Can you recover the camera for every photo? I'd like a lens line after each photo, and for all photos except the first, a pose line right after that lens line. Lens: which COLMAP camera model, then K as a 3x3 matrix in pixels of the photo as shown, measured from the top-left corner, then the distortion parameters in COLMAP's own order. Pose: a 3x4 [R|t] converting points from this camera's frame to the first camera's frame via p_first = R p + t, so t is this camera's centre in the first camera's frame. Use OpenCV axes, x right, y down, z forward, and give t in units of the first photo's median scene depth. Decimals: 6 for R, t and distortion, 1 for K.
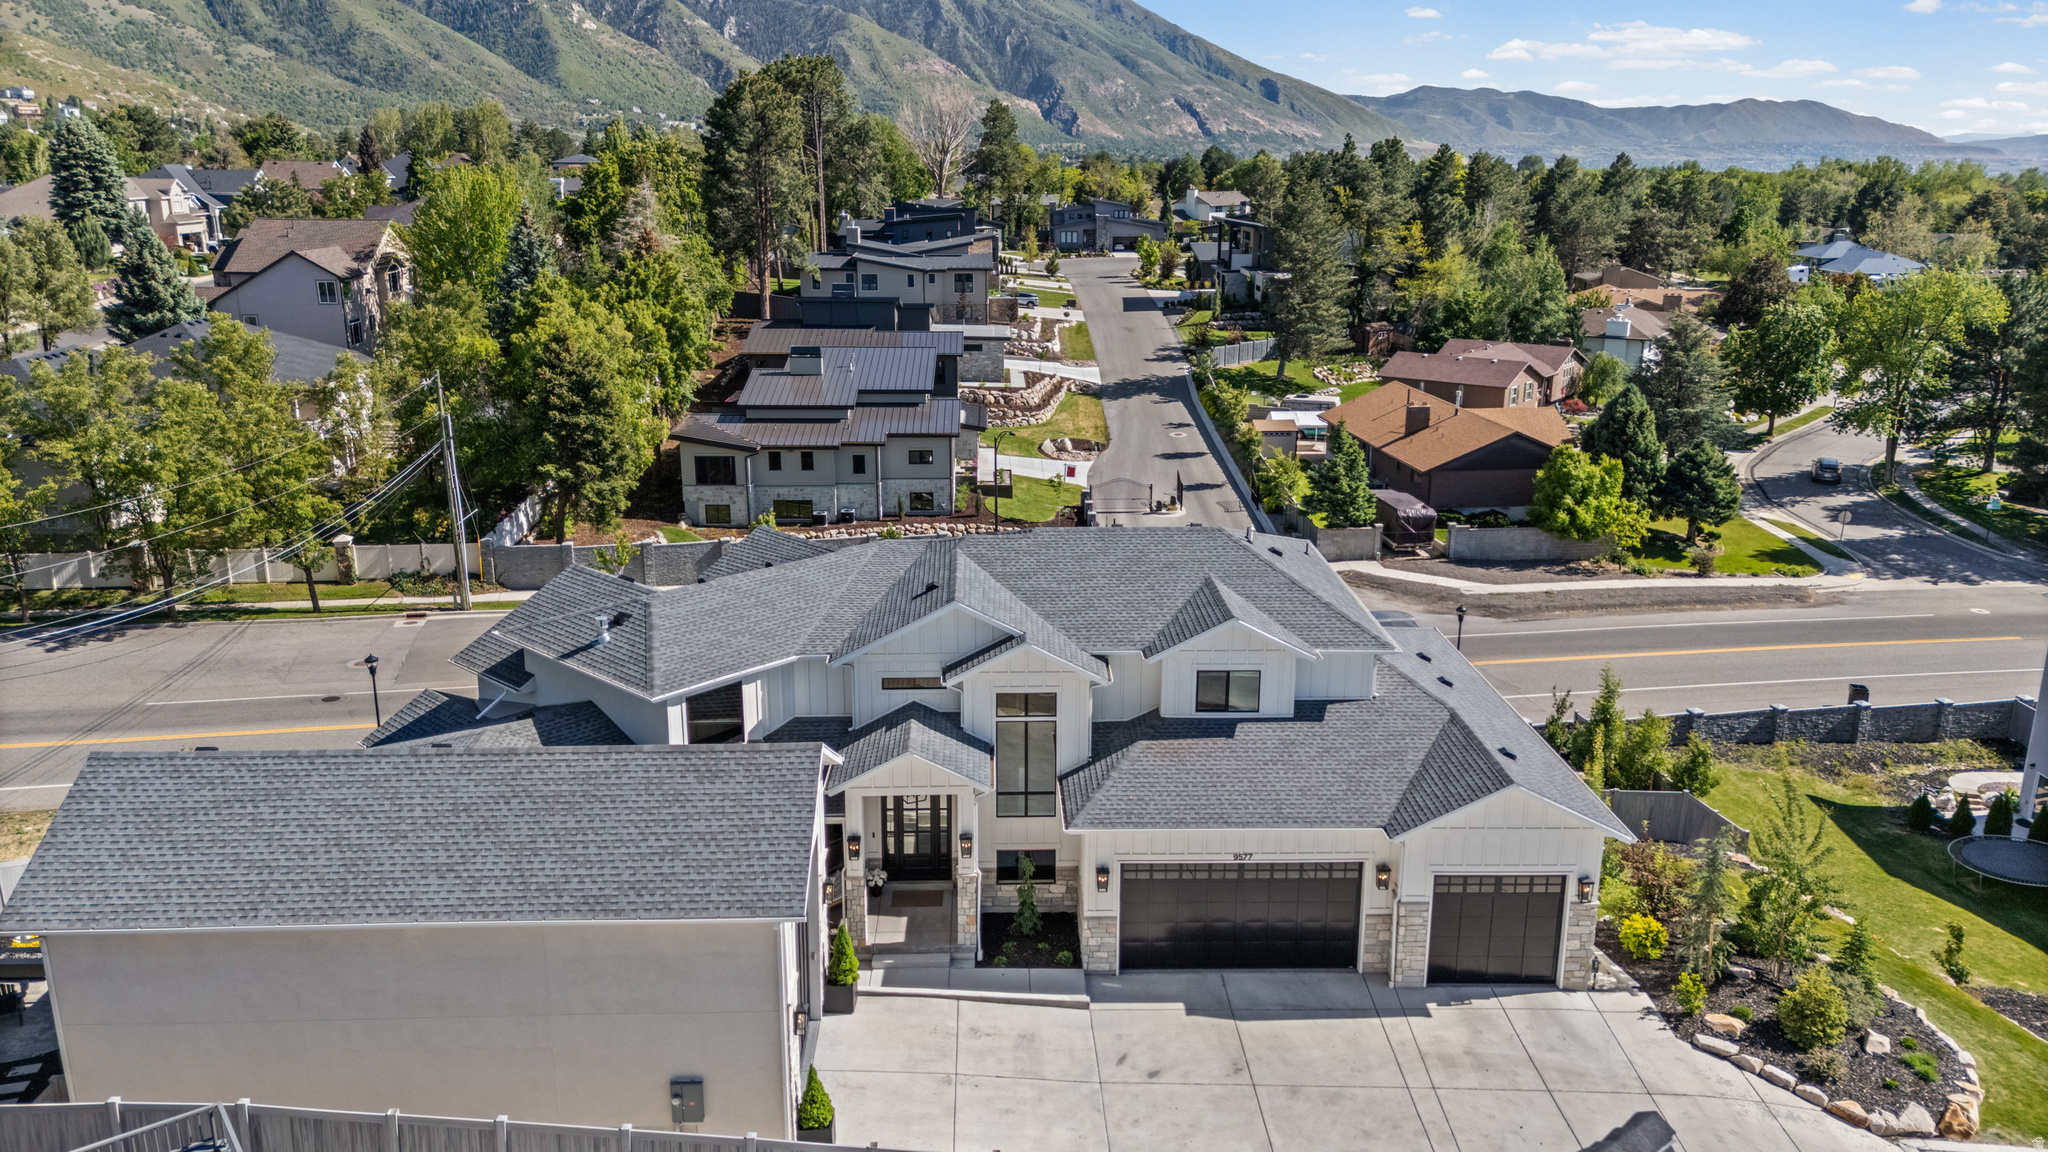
lens RADIAL K [[1506.7, 0, 1021.8], [0, 1506.7, 584.2], [0, 0, 1]] dist [0.059768, -0.026647]
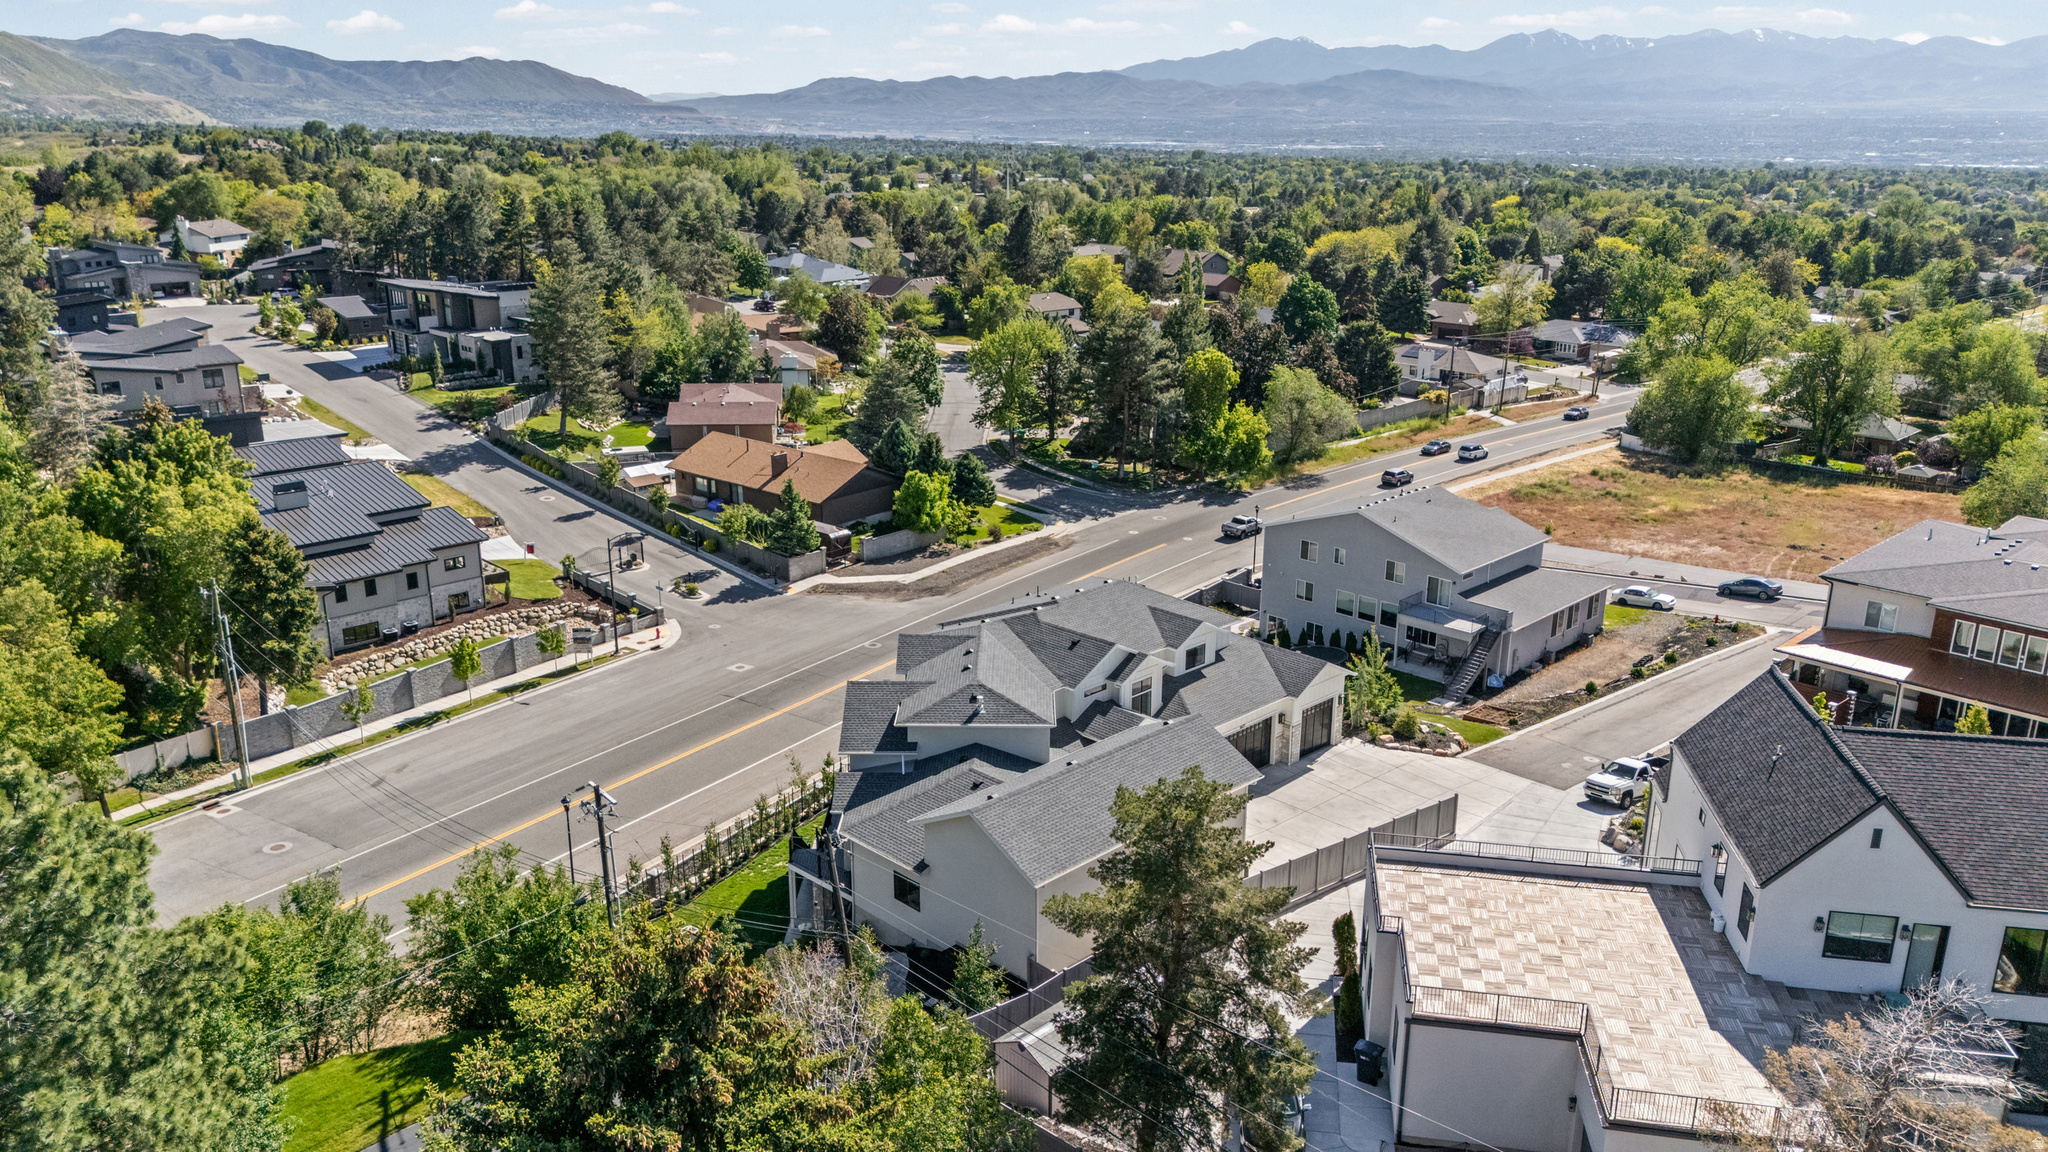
lens RADIAL K [[1506.7, 0, 1025.2], [0, 1506.7, 579.5], [0, 0, 1]] dist [0.059768, -0.026647]
pose [[0.728471, -0.203263, 0.654228, -0.541523], [0.186870, 0.977713, 0.095691, -0.108607], [-0.659098, 0.052547, 0.750219, -0.161534]]
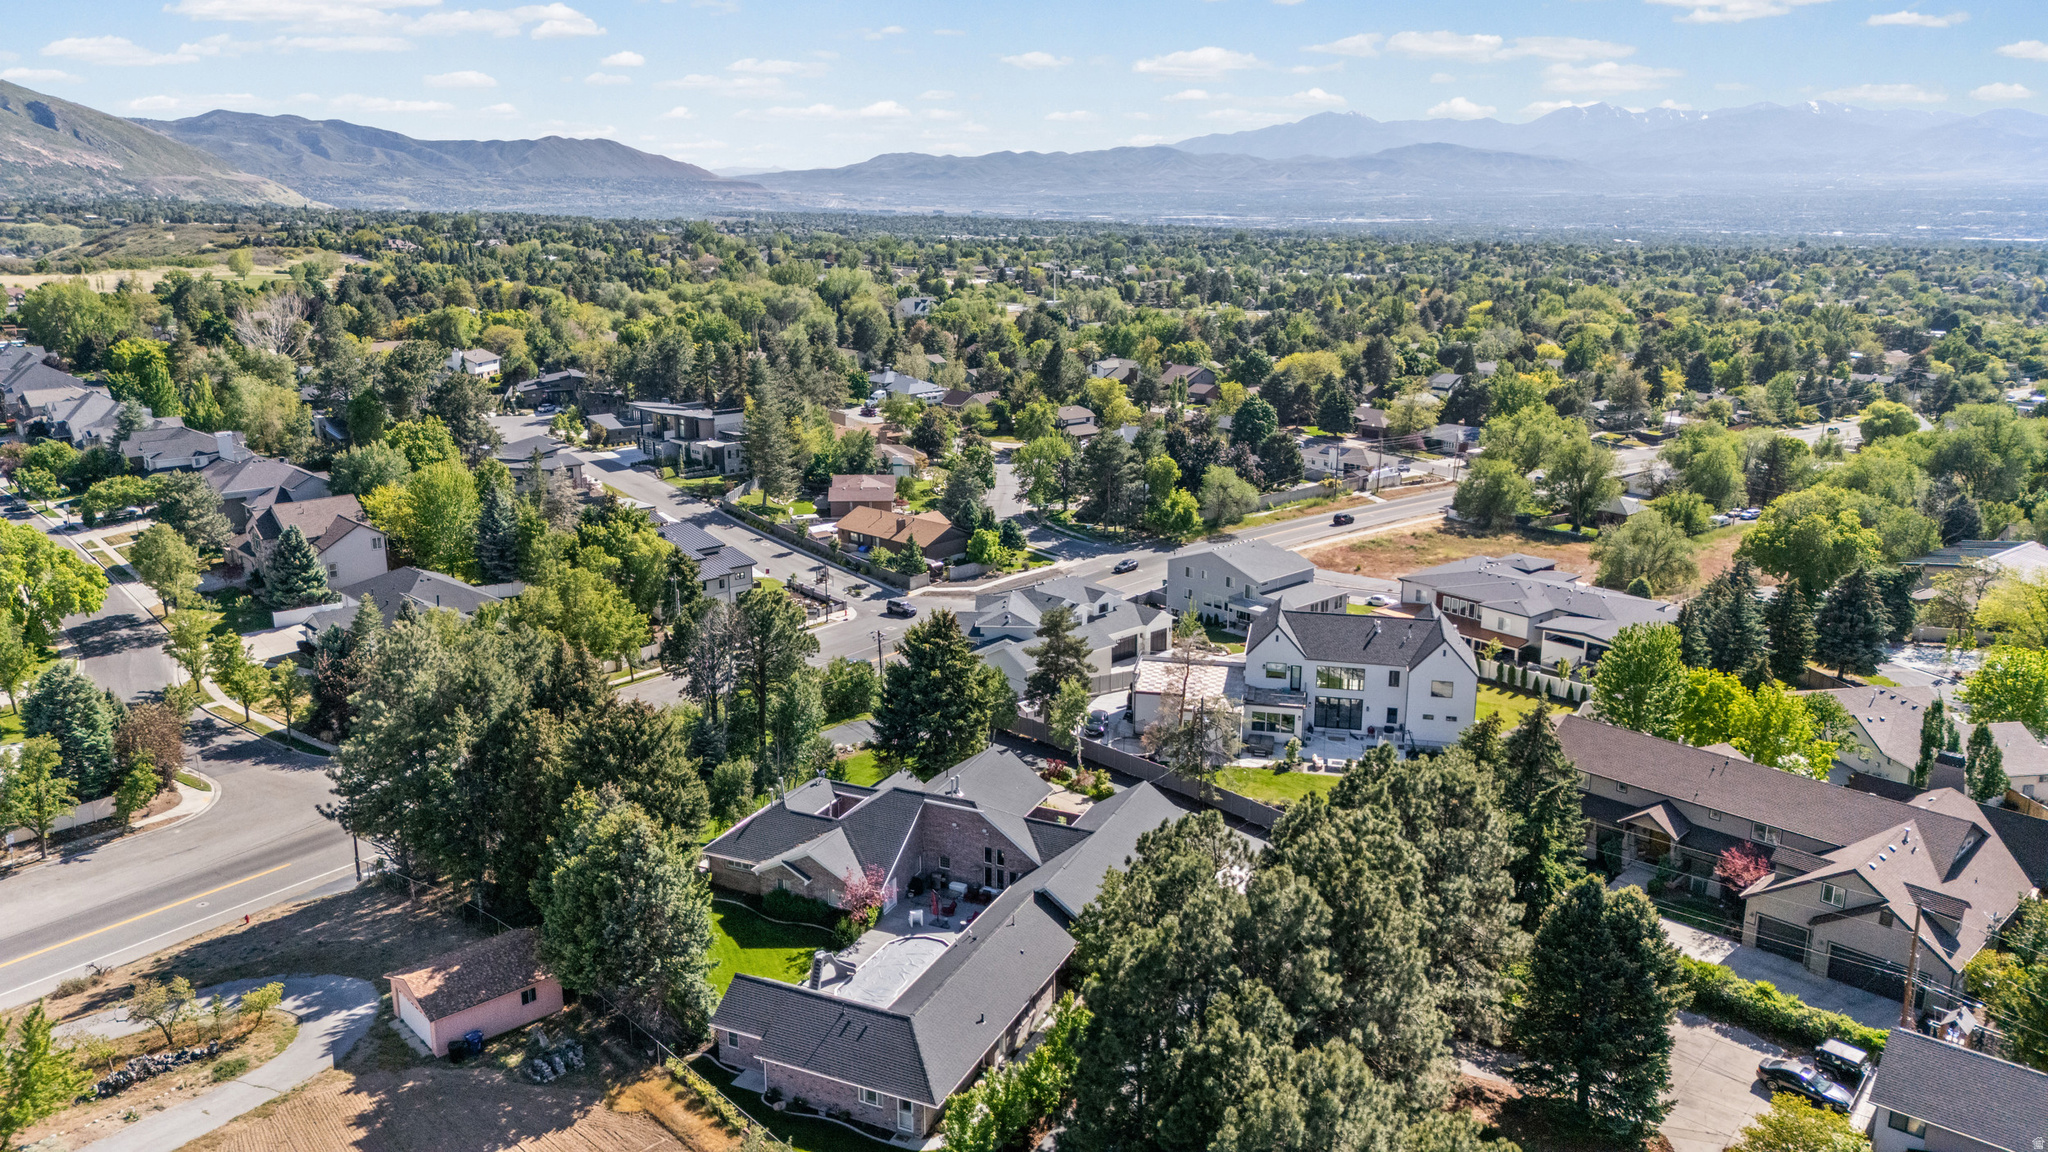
lens RADIAL K [[1506.7, 0, 1021.4], [0, 1506.7, 574.3], [0, 0, 1]] dist [0.059768, -0.026647]
pose [[0.753910, -0.167719, 0.635208, -1.221714], [0.182102, 0.982328, 0.043241, -0.114097], [-0.631236, 0.083073, 0.771129, -1.005720]]
